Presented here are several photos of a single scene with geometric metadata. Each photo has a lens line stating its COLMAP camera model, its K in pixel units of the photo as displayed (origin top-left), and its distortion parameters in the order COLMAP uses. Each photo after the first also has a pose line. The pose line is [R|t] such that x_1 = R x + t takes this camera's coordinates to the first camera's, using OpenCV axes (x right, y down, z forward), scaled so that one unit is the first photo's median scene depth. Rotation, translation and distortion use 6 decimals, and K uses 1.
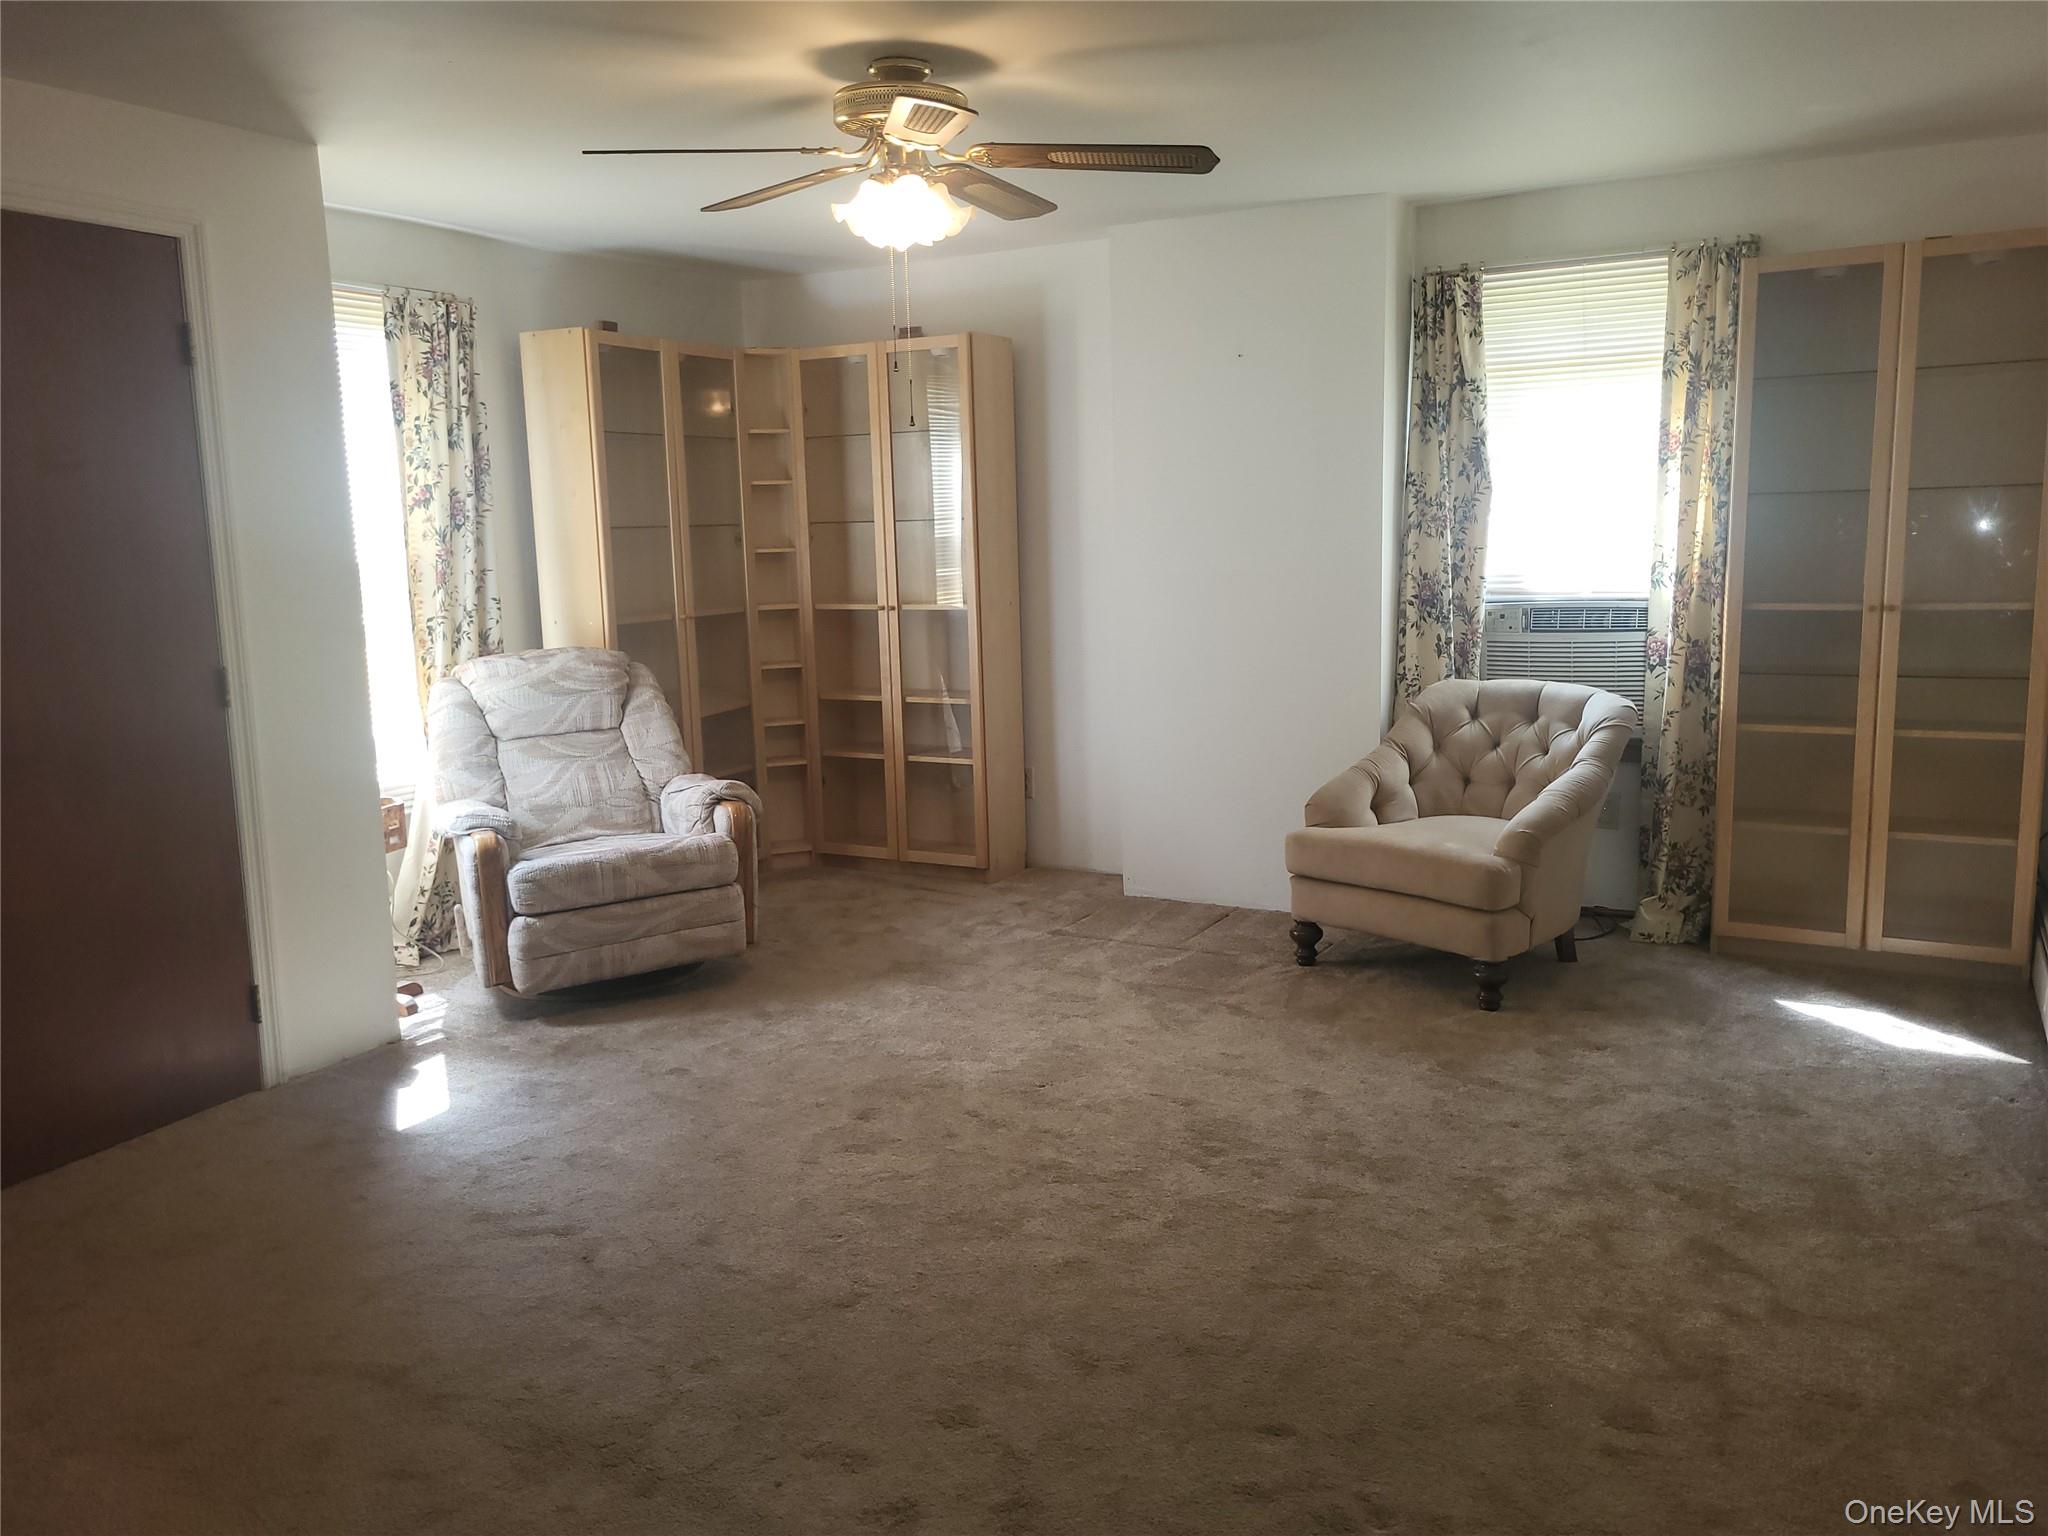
lens RADIAL K [[1559.9, 0, 1032.5], [0, 1559.9, 732.4], [0, 0, 1]] dist [0.038118, -0.035159]
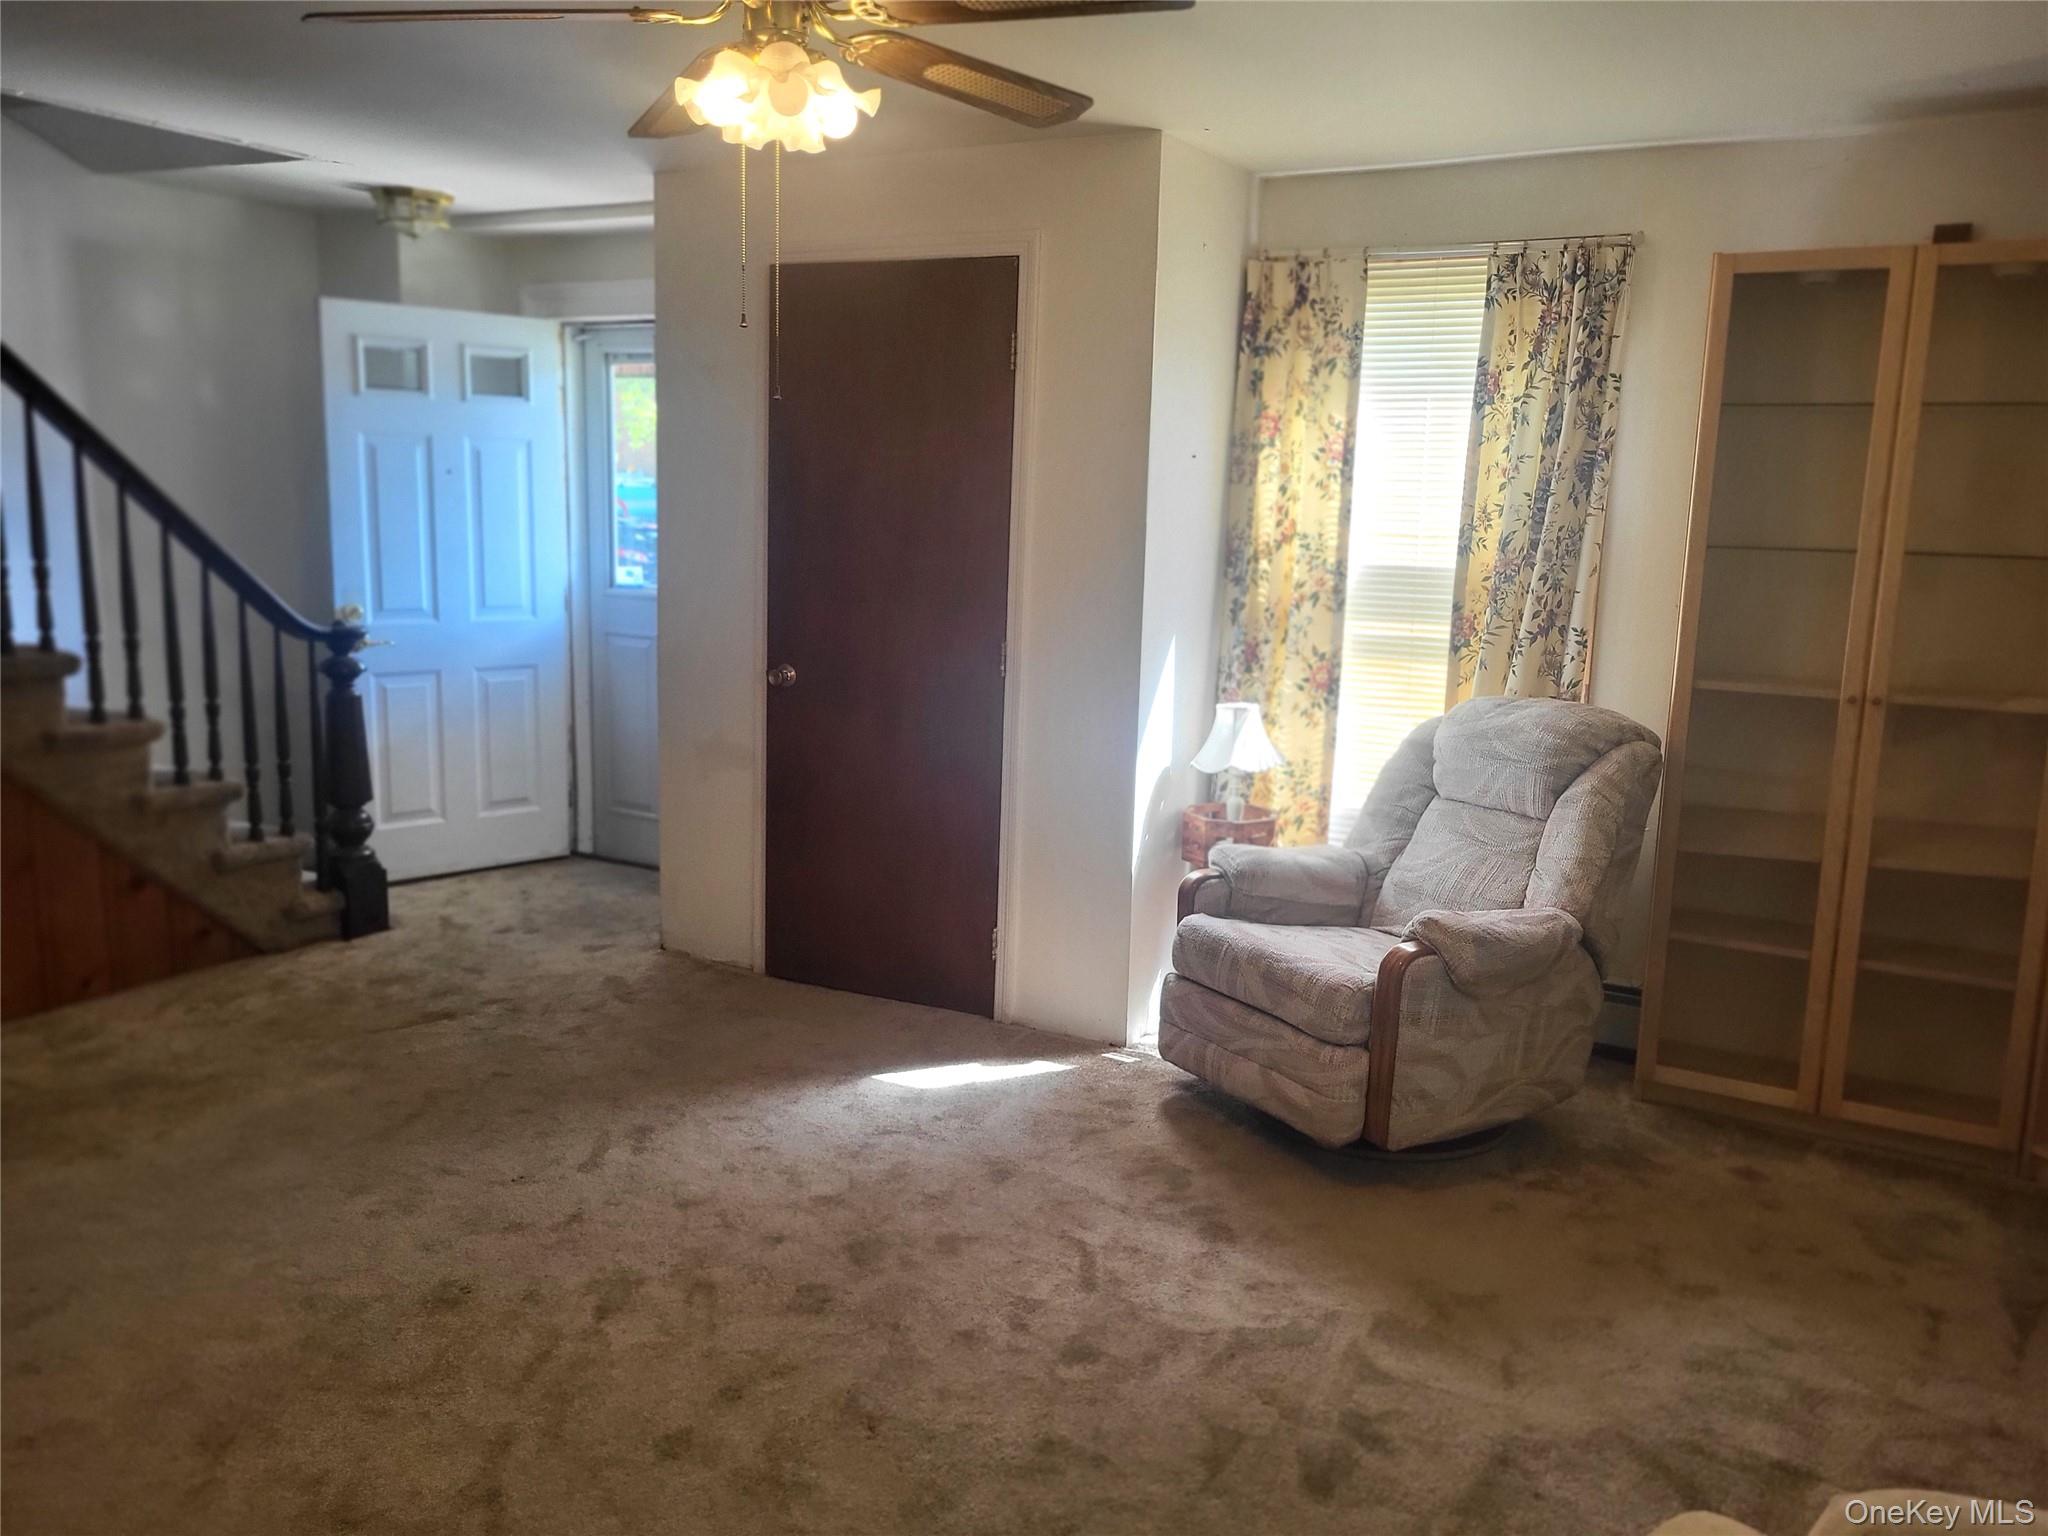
lens RADIAL K [[1559.9, 0, 1032.5], [0, 1559.9, 732.4], [0, 0, 1]] dist [0.038118, -0.035159]
pose [[0.012835, 0.175948, -0.984316, 0.465572], [-0.169198, 0.970584, 0.171287, -0.135188], [0.985499, 0.164346, 0.042228, 0.781471]]
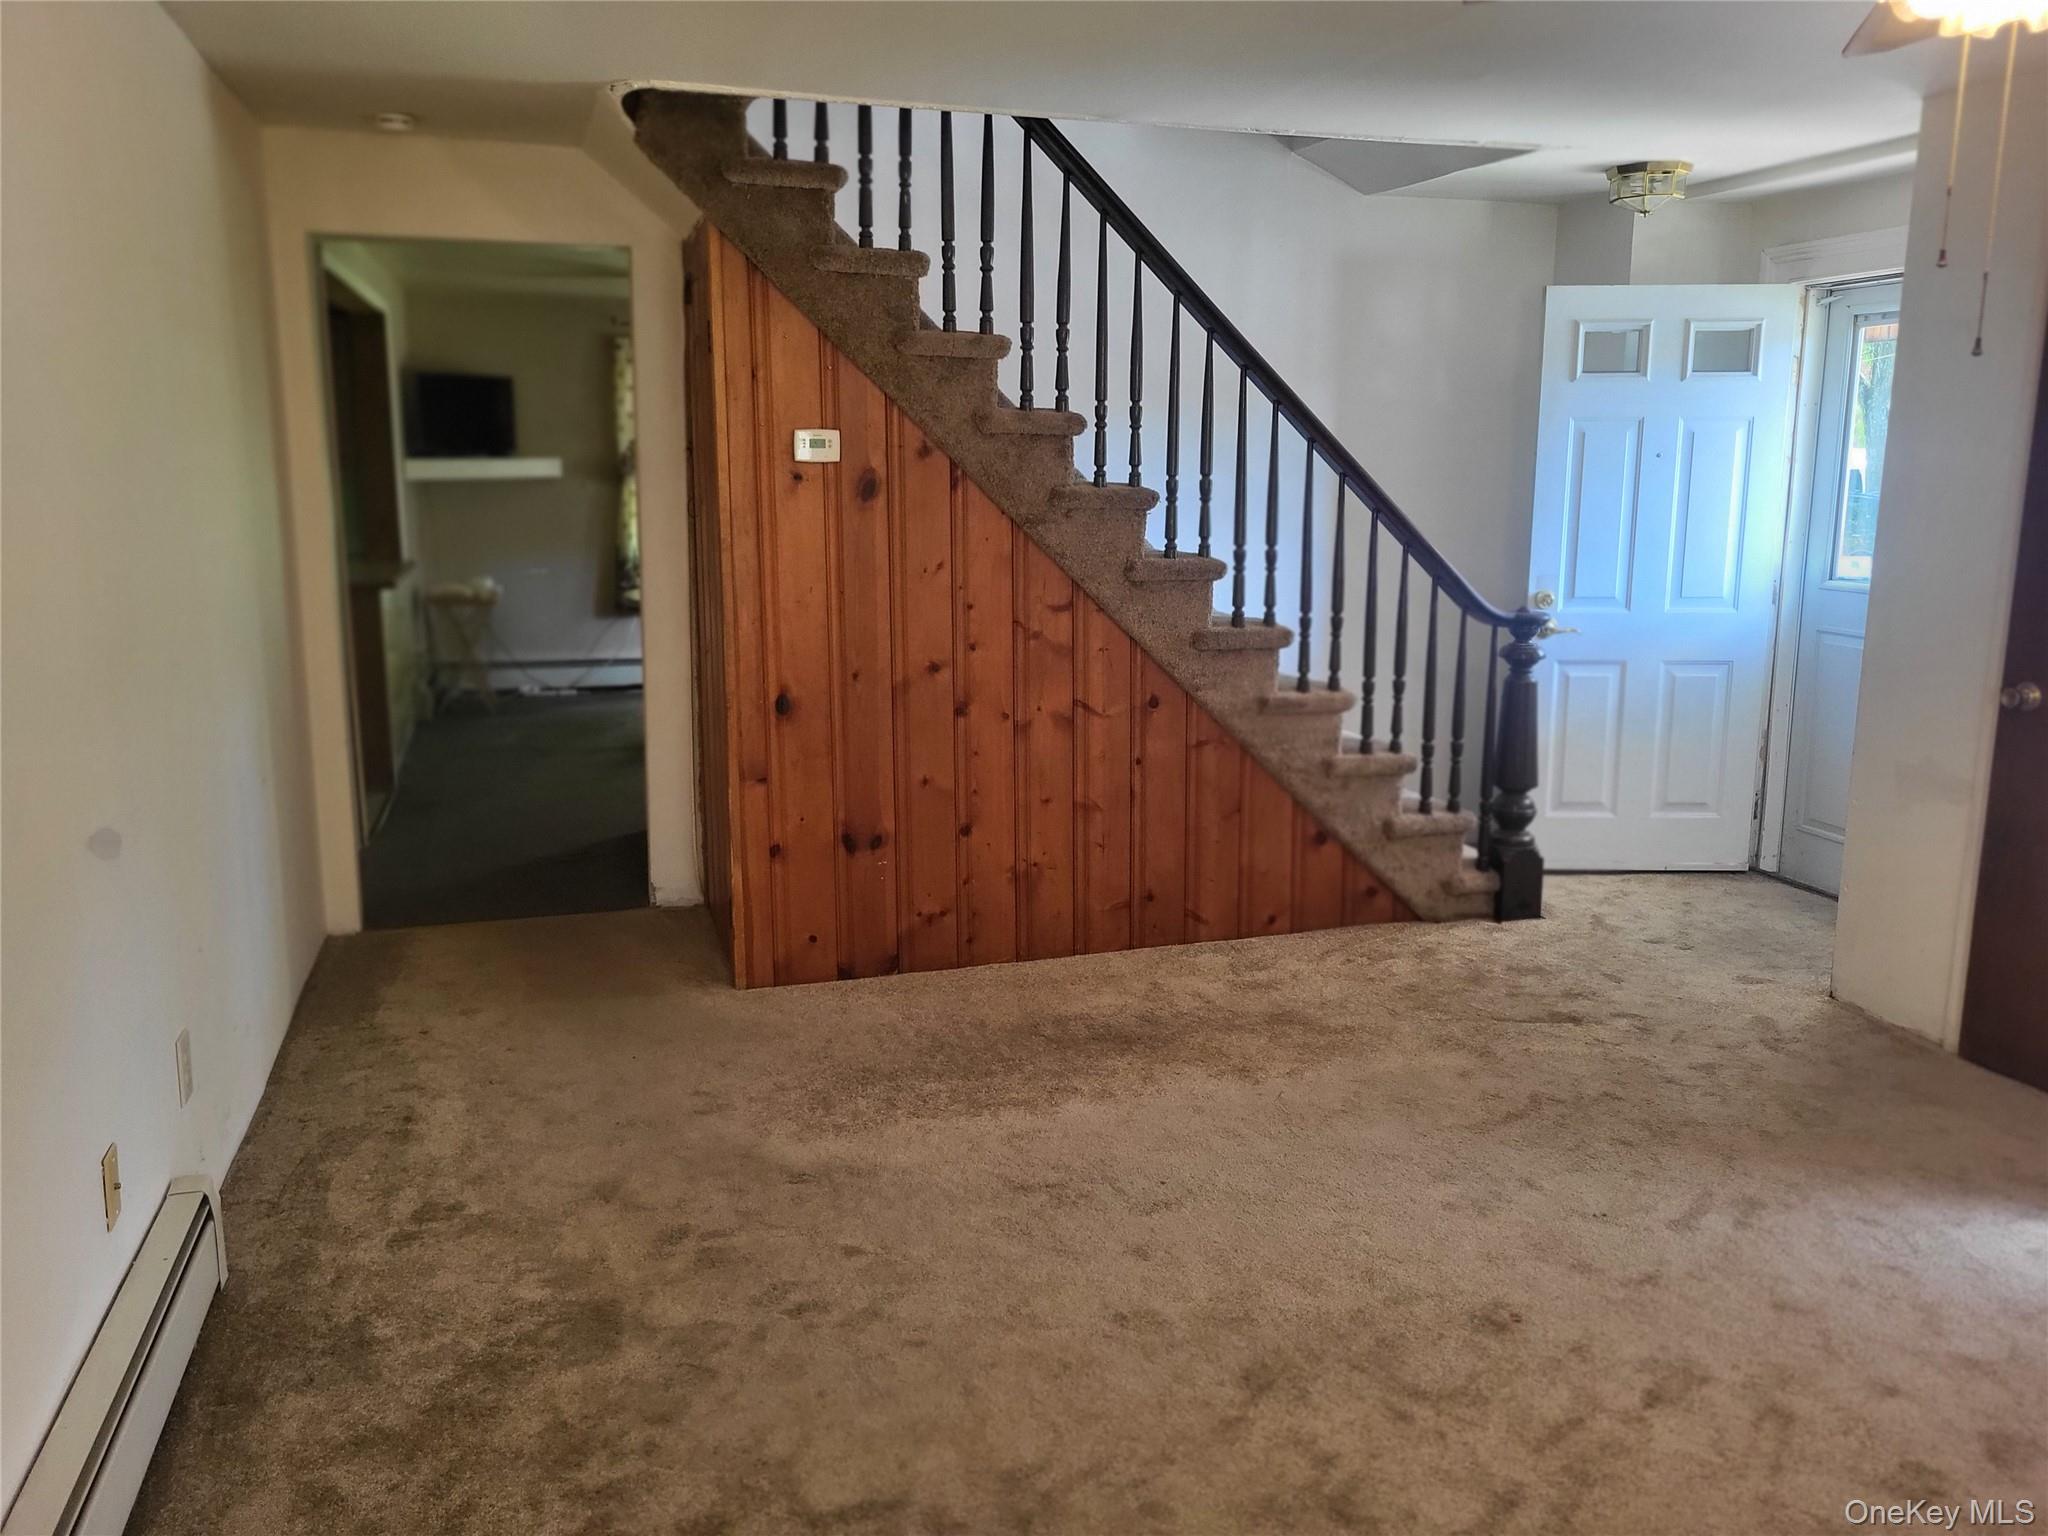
lens RADIAL K [[1559.9, 0, 1032.5], [0, 1559.9, 732.4], [0, 0, 1]] dist [0.038118, -0.035159]
pose [[-0.677431, 0.150073, -0.720114, 0.411124], [-0.091476, 0.954180, 0.284908, -0.139883], [0.729876, 0.258879, -0.632663, 0.806234]]
